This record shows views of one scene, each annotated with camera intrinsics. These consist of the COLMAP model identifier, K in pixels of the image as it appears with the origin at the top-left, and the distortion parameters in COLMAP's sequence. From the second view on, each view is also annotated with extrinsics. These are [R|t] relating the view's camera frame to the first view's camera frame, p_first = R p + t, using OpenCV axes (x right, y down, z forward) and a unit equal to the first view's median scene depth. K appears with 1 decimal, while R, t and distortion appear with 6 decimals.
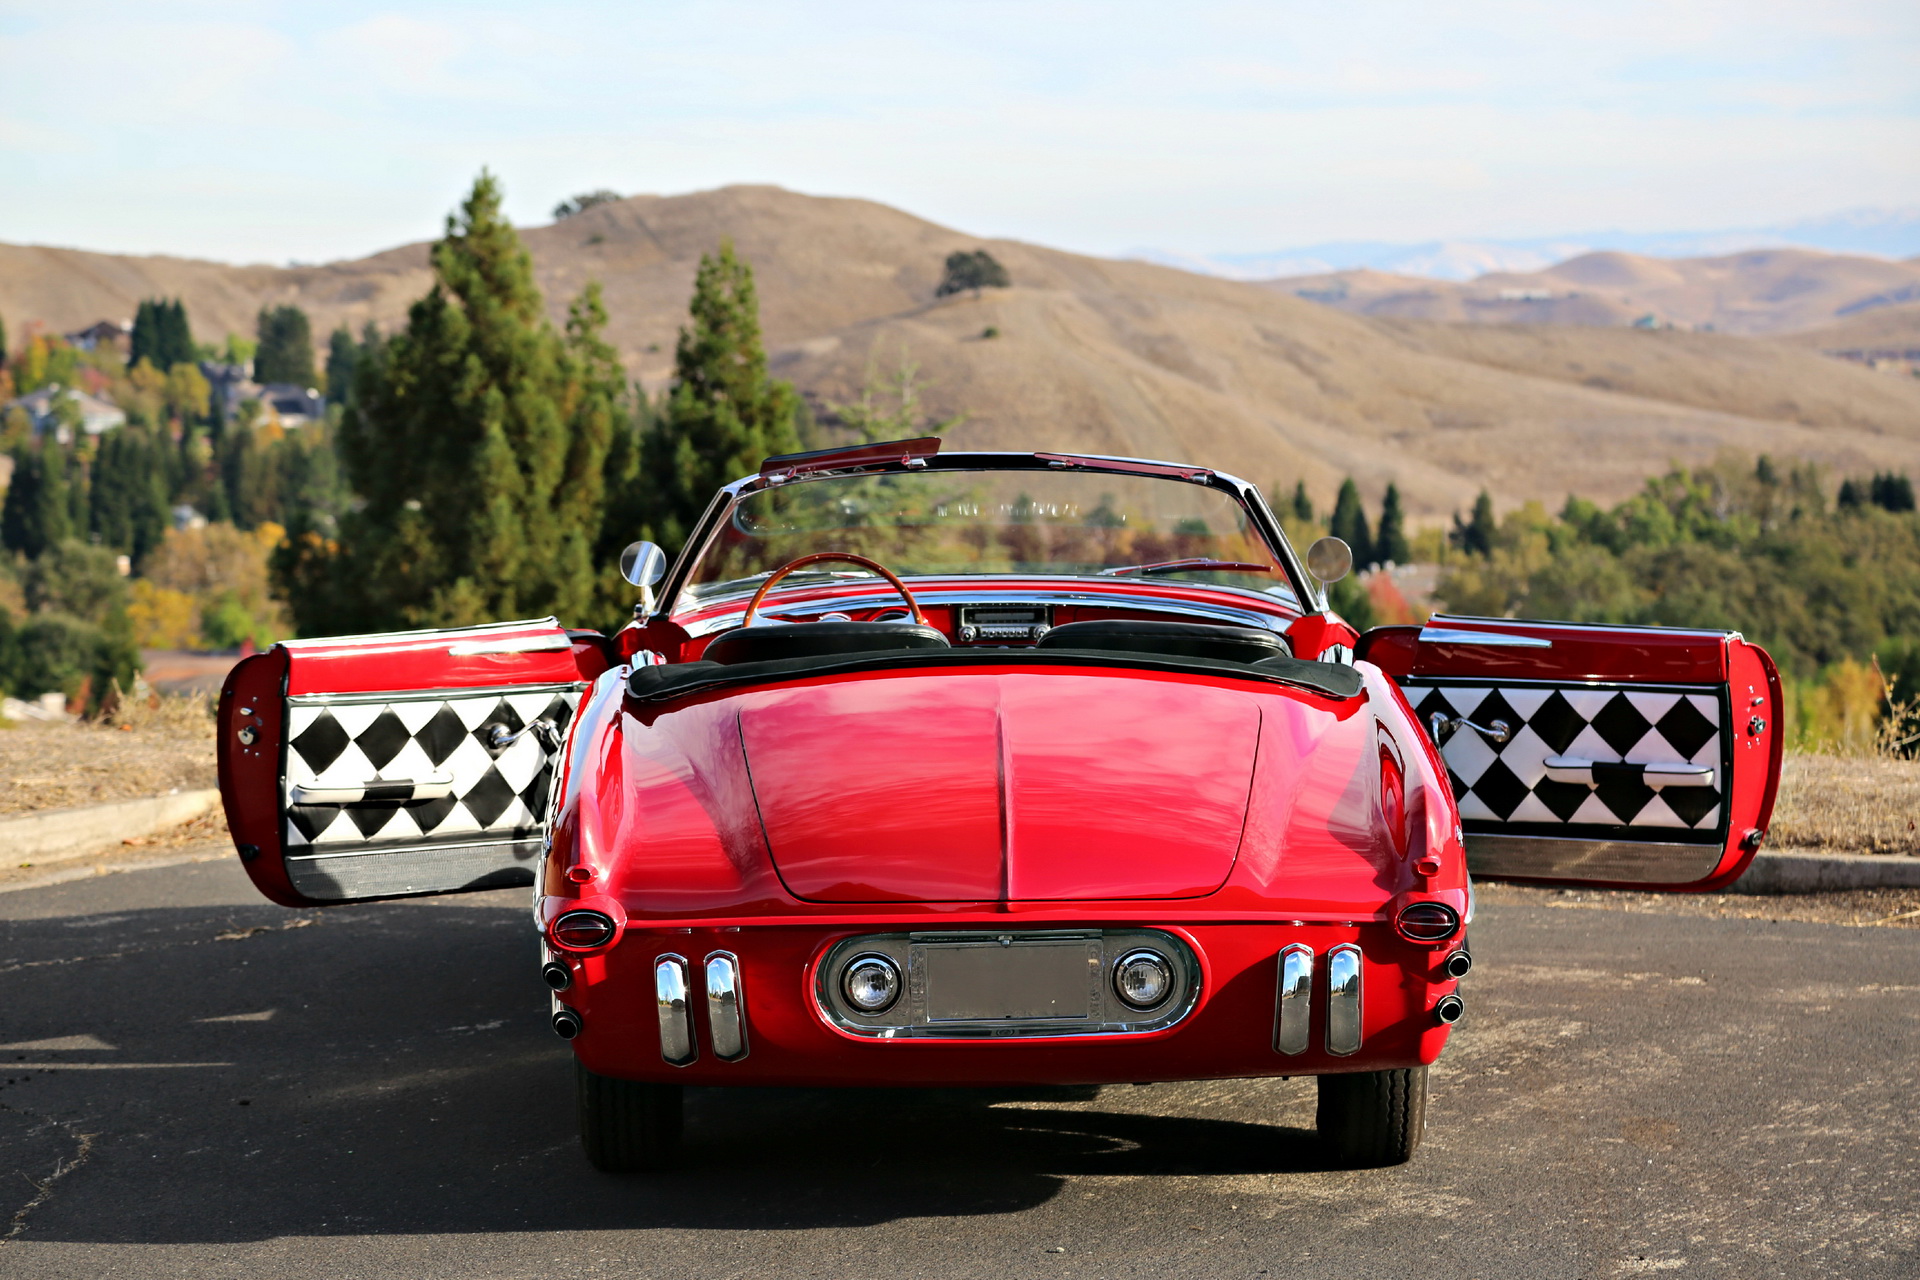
lens RADIAL K [[6447.1, 0, 960.0], [0, 6447.1, 640.0], [0, 0, 1]] dist [1.098453, -3.427752]
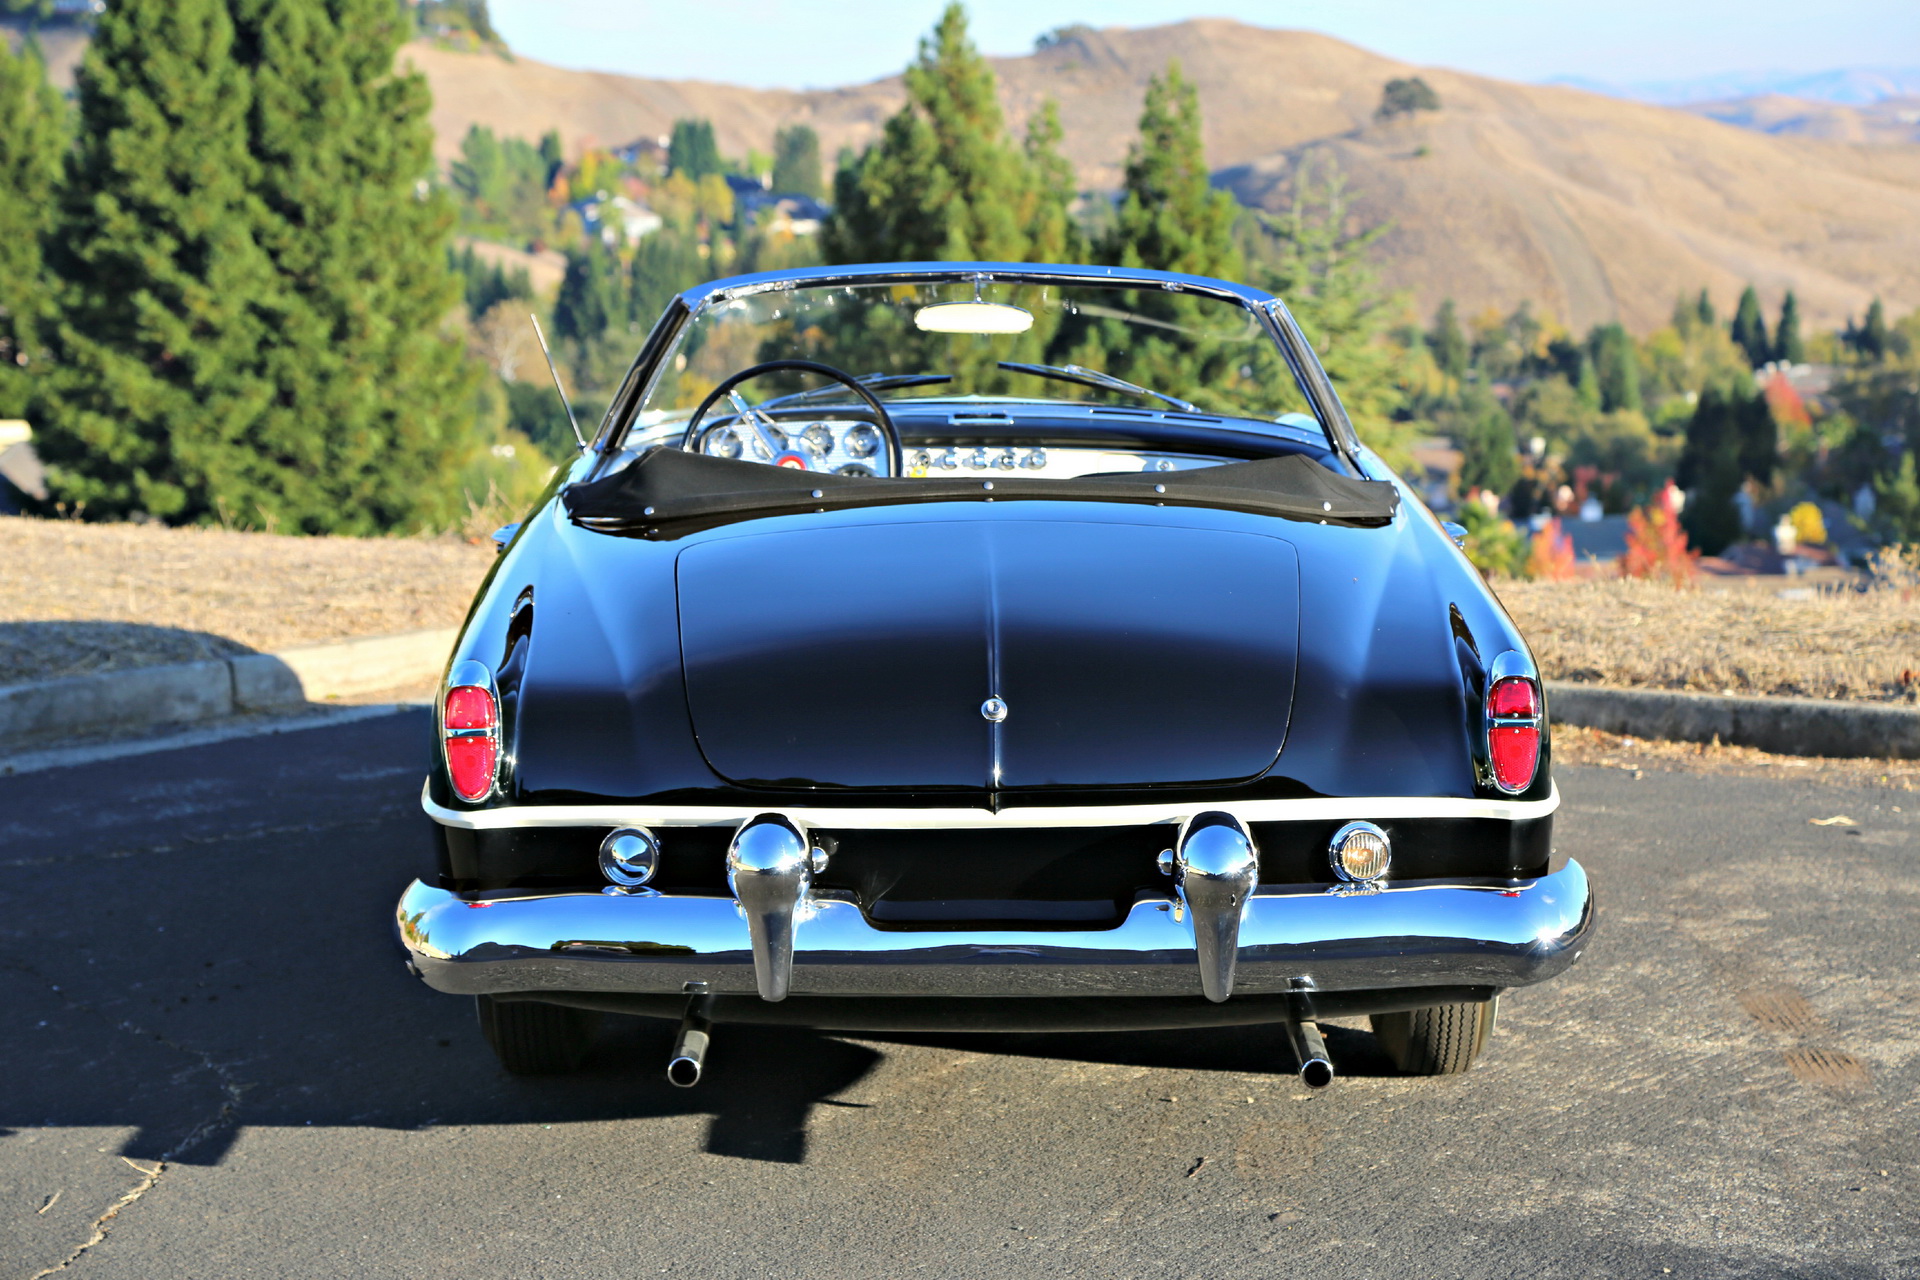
lens RADIAL K [[5364.0, 0, 960.0], [0, 5364.0, 640.0], [0, 0, 1]] dist [0.768877, 0.563880]
pose [[0.996609, 0.020746, -0.079631, 0.006559], [-0.017412, 0.998952, 0.042336, -0.007434], [0.080426, -0.040805, 0.995925, 0.247537]]
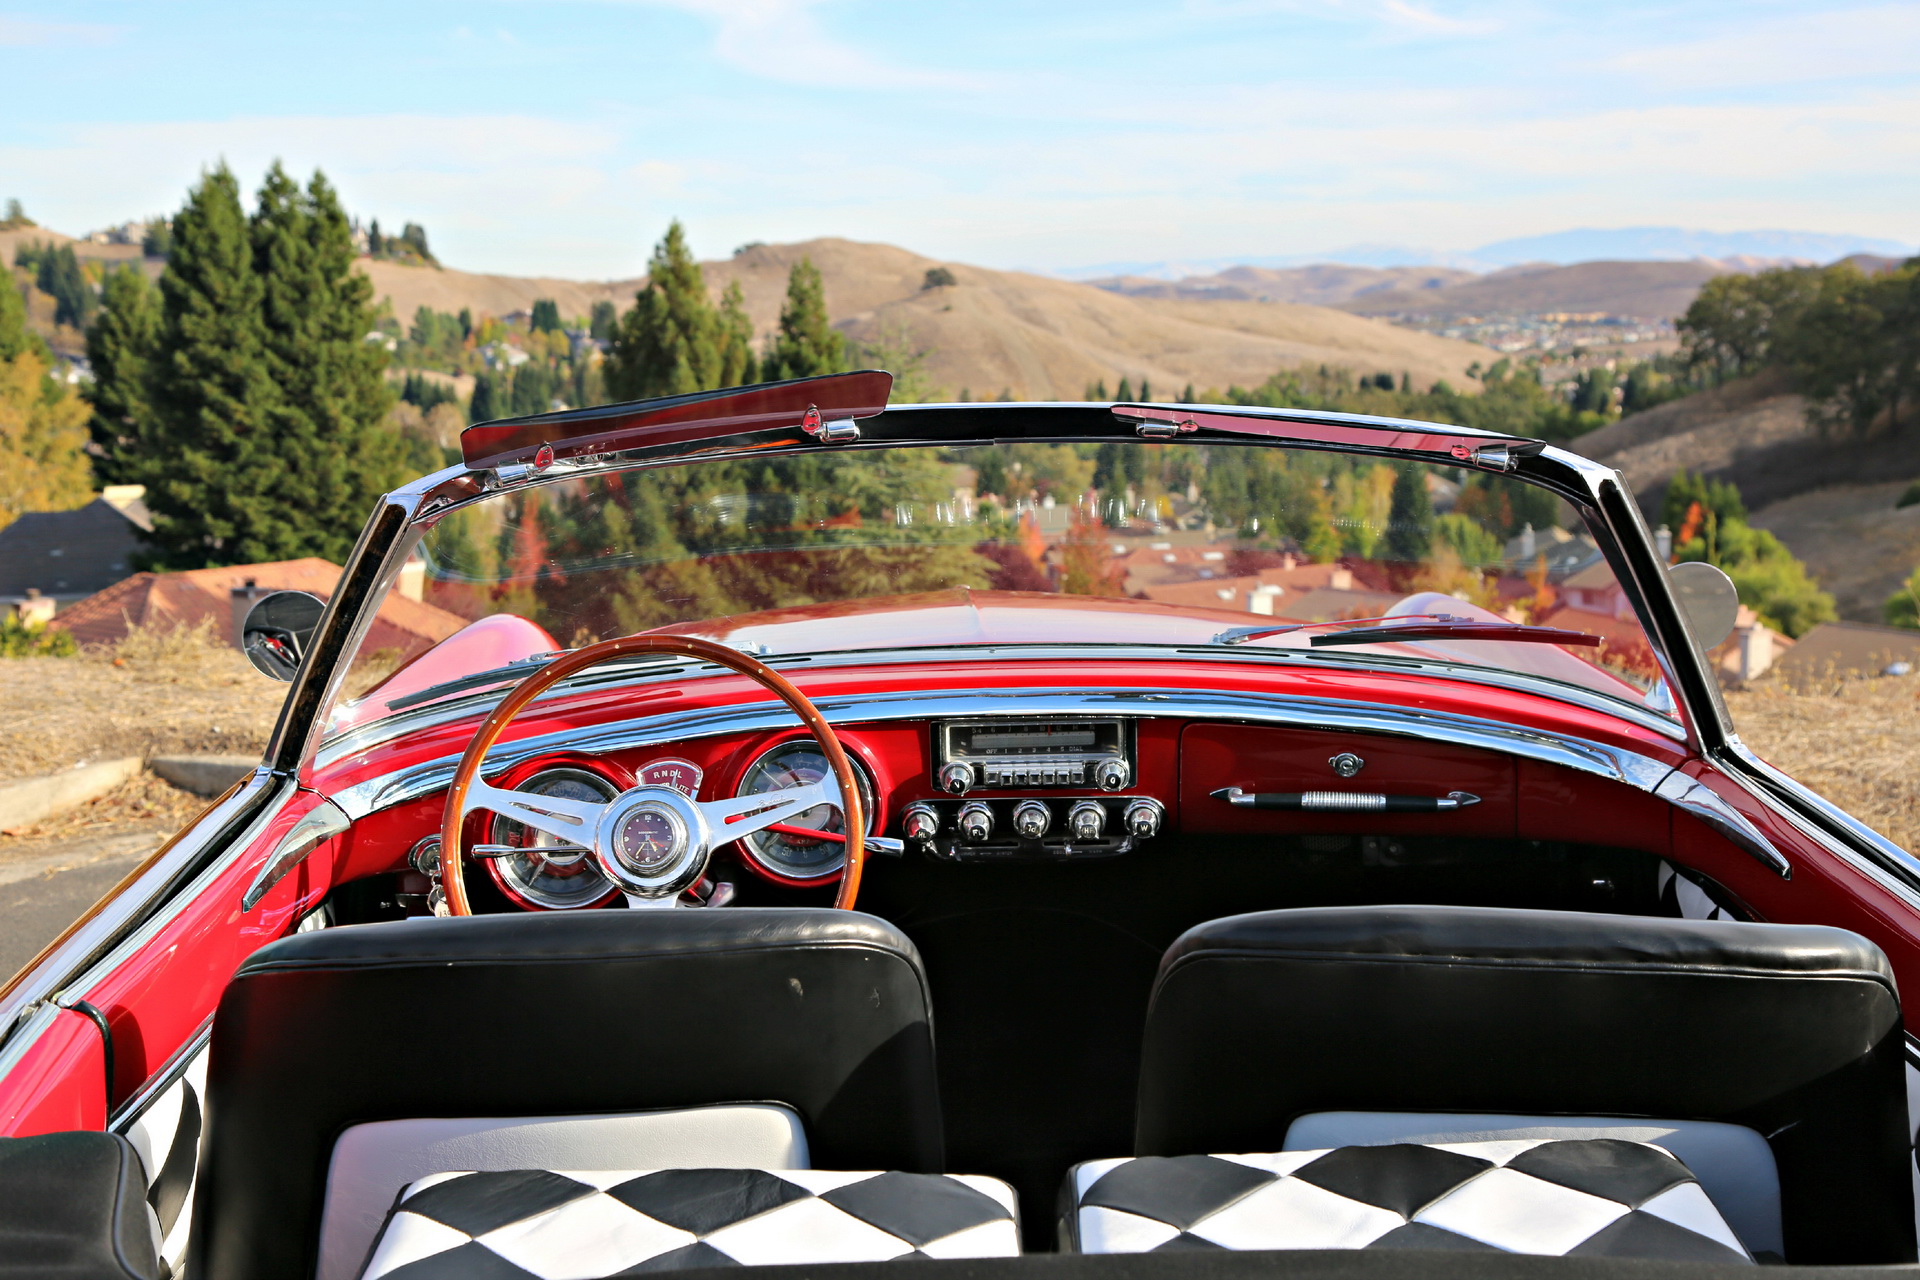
lens RADIAL K [[2641.3, 0, 975.7], [0, 2641.3, 666.1], [0, 0, 1]] dist [0.141407, 0.067968]
pose [[0.999767, -0.016497, 0.013930, -0.000049], [0.015271, 0.996354, 0.083941, -0.020615], [-0.015264, -0.083709, 0.996373, 0.638889]]
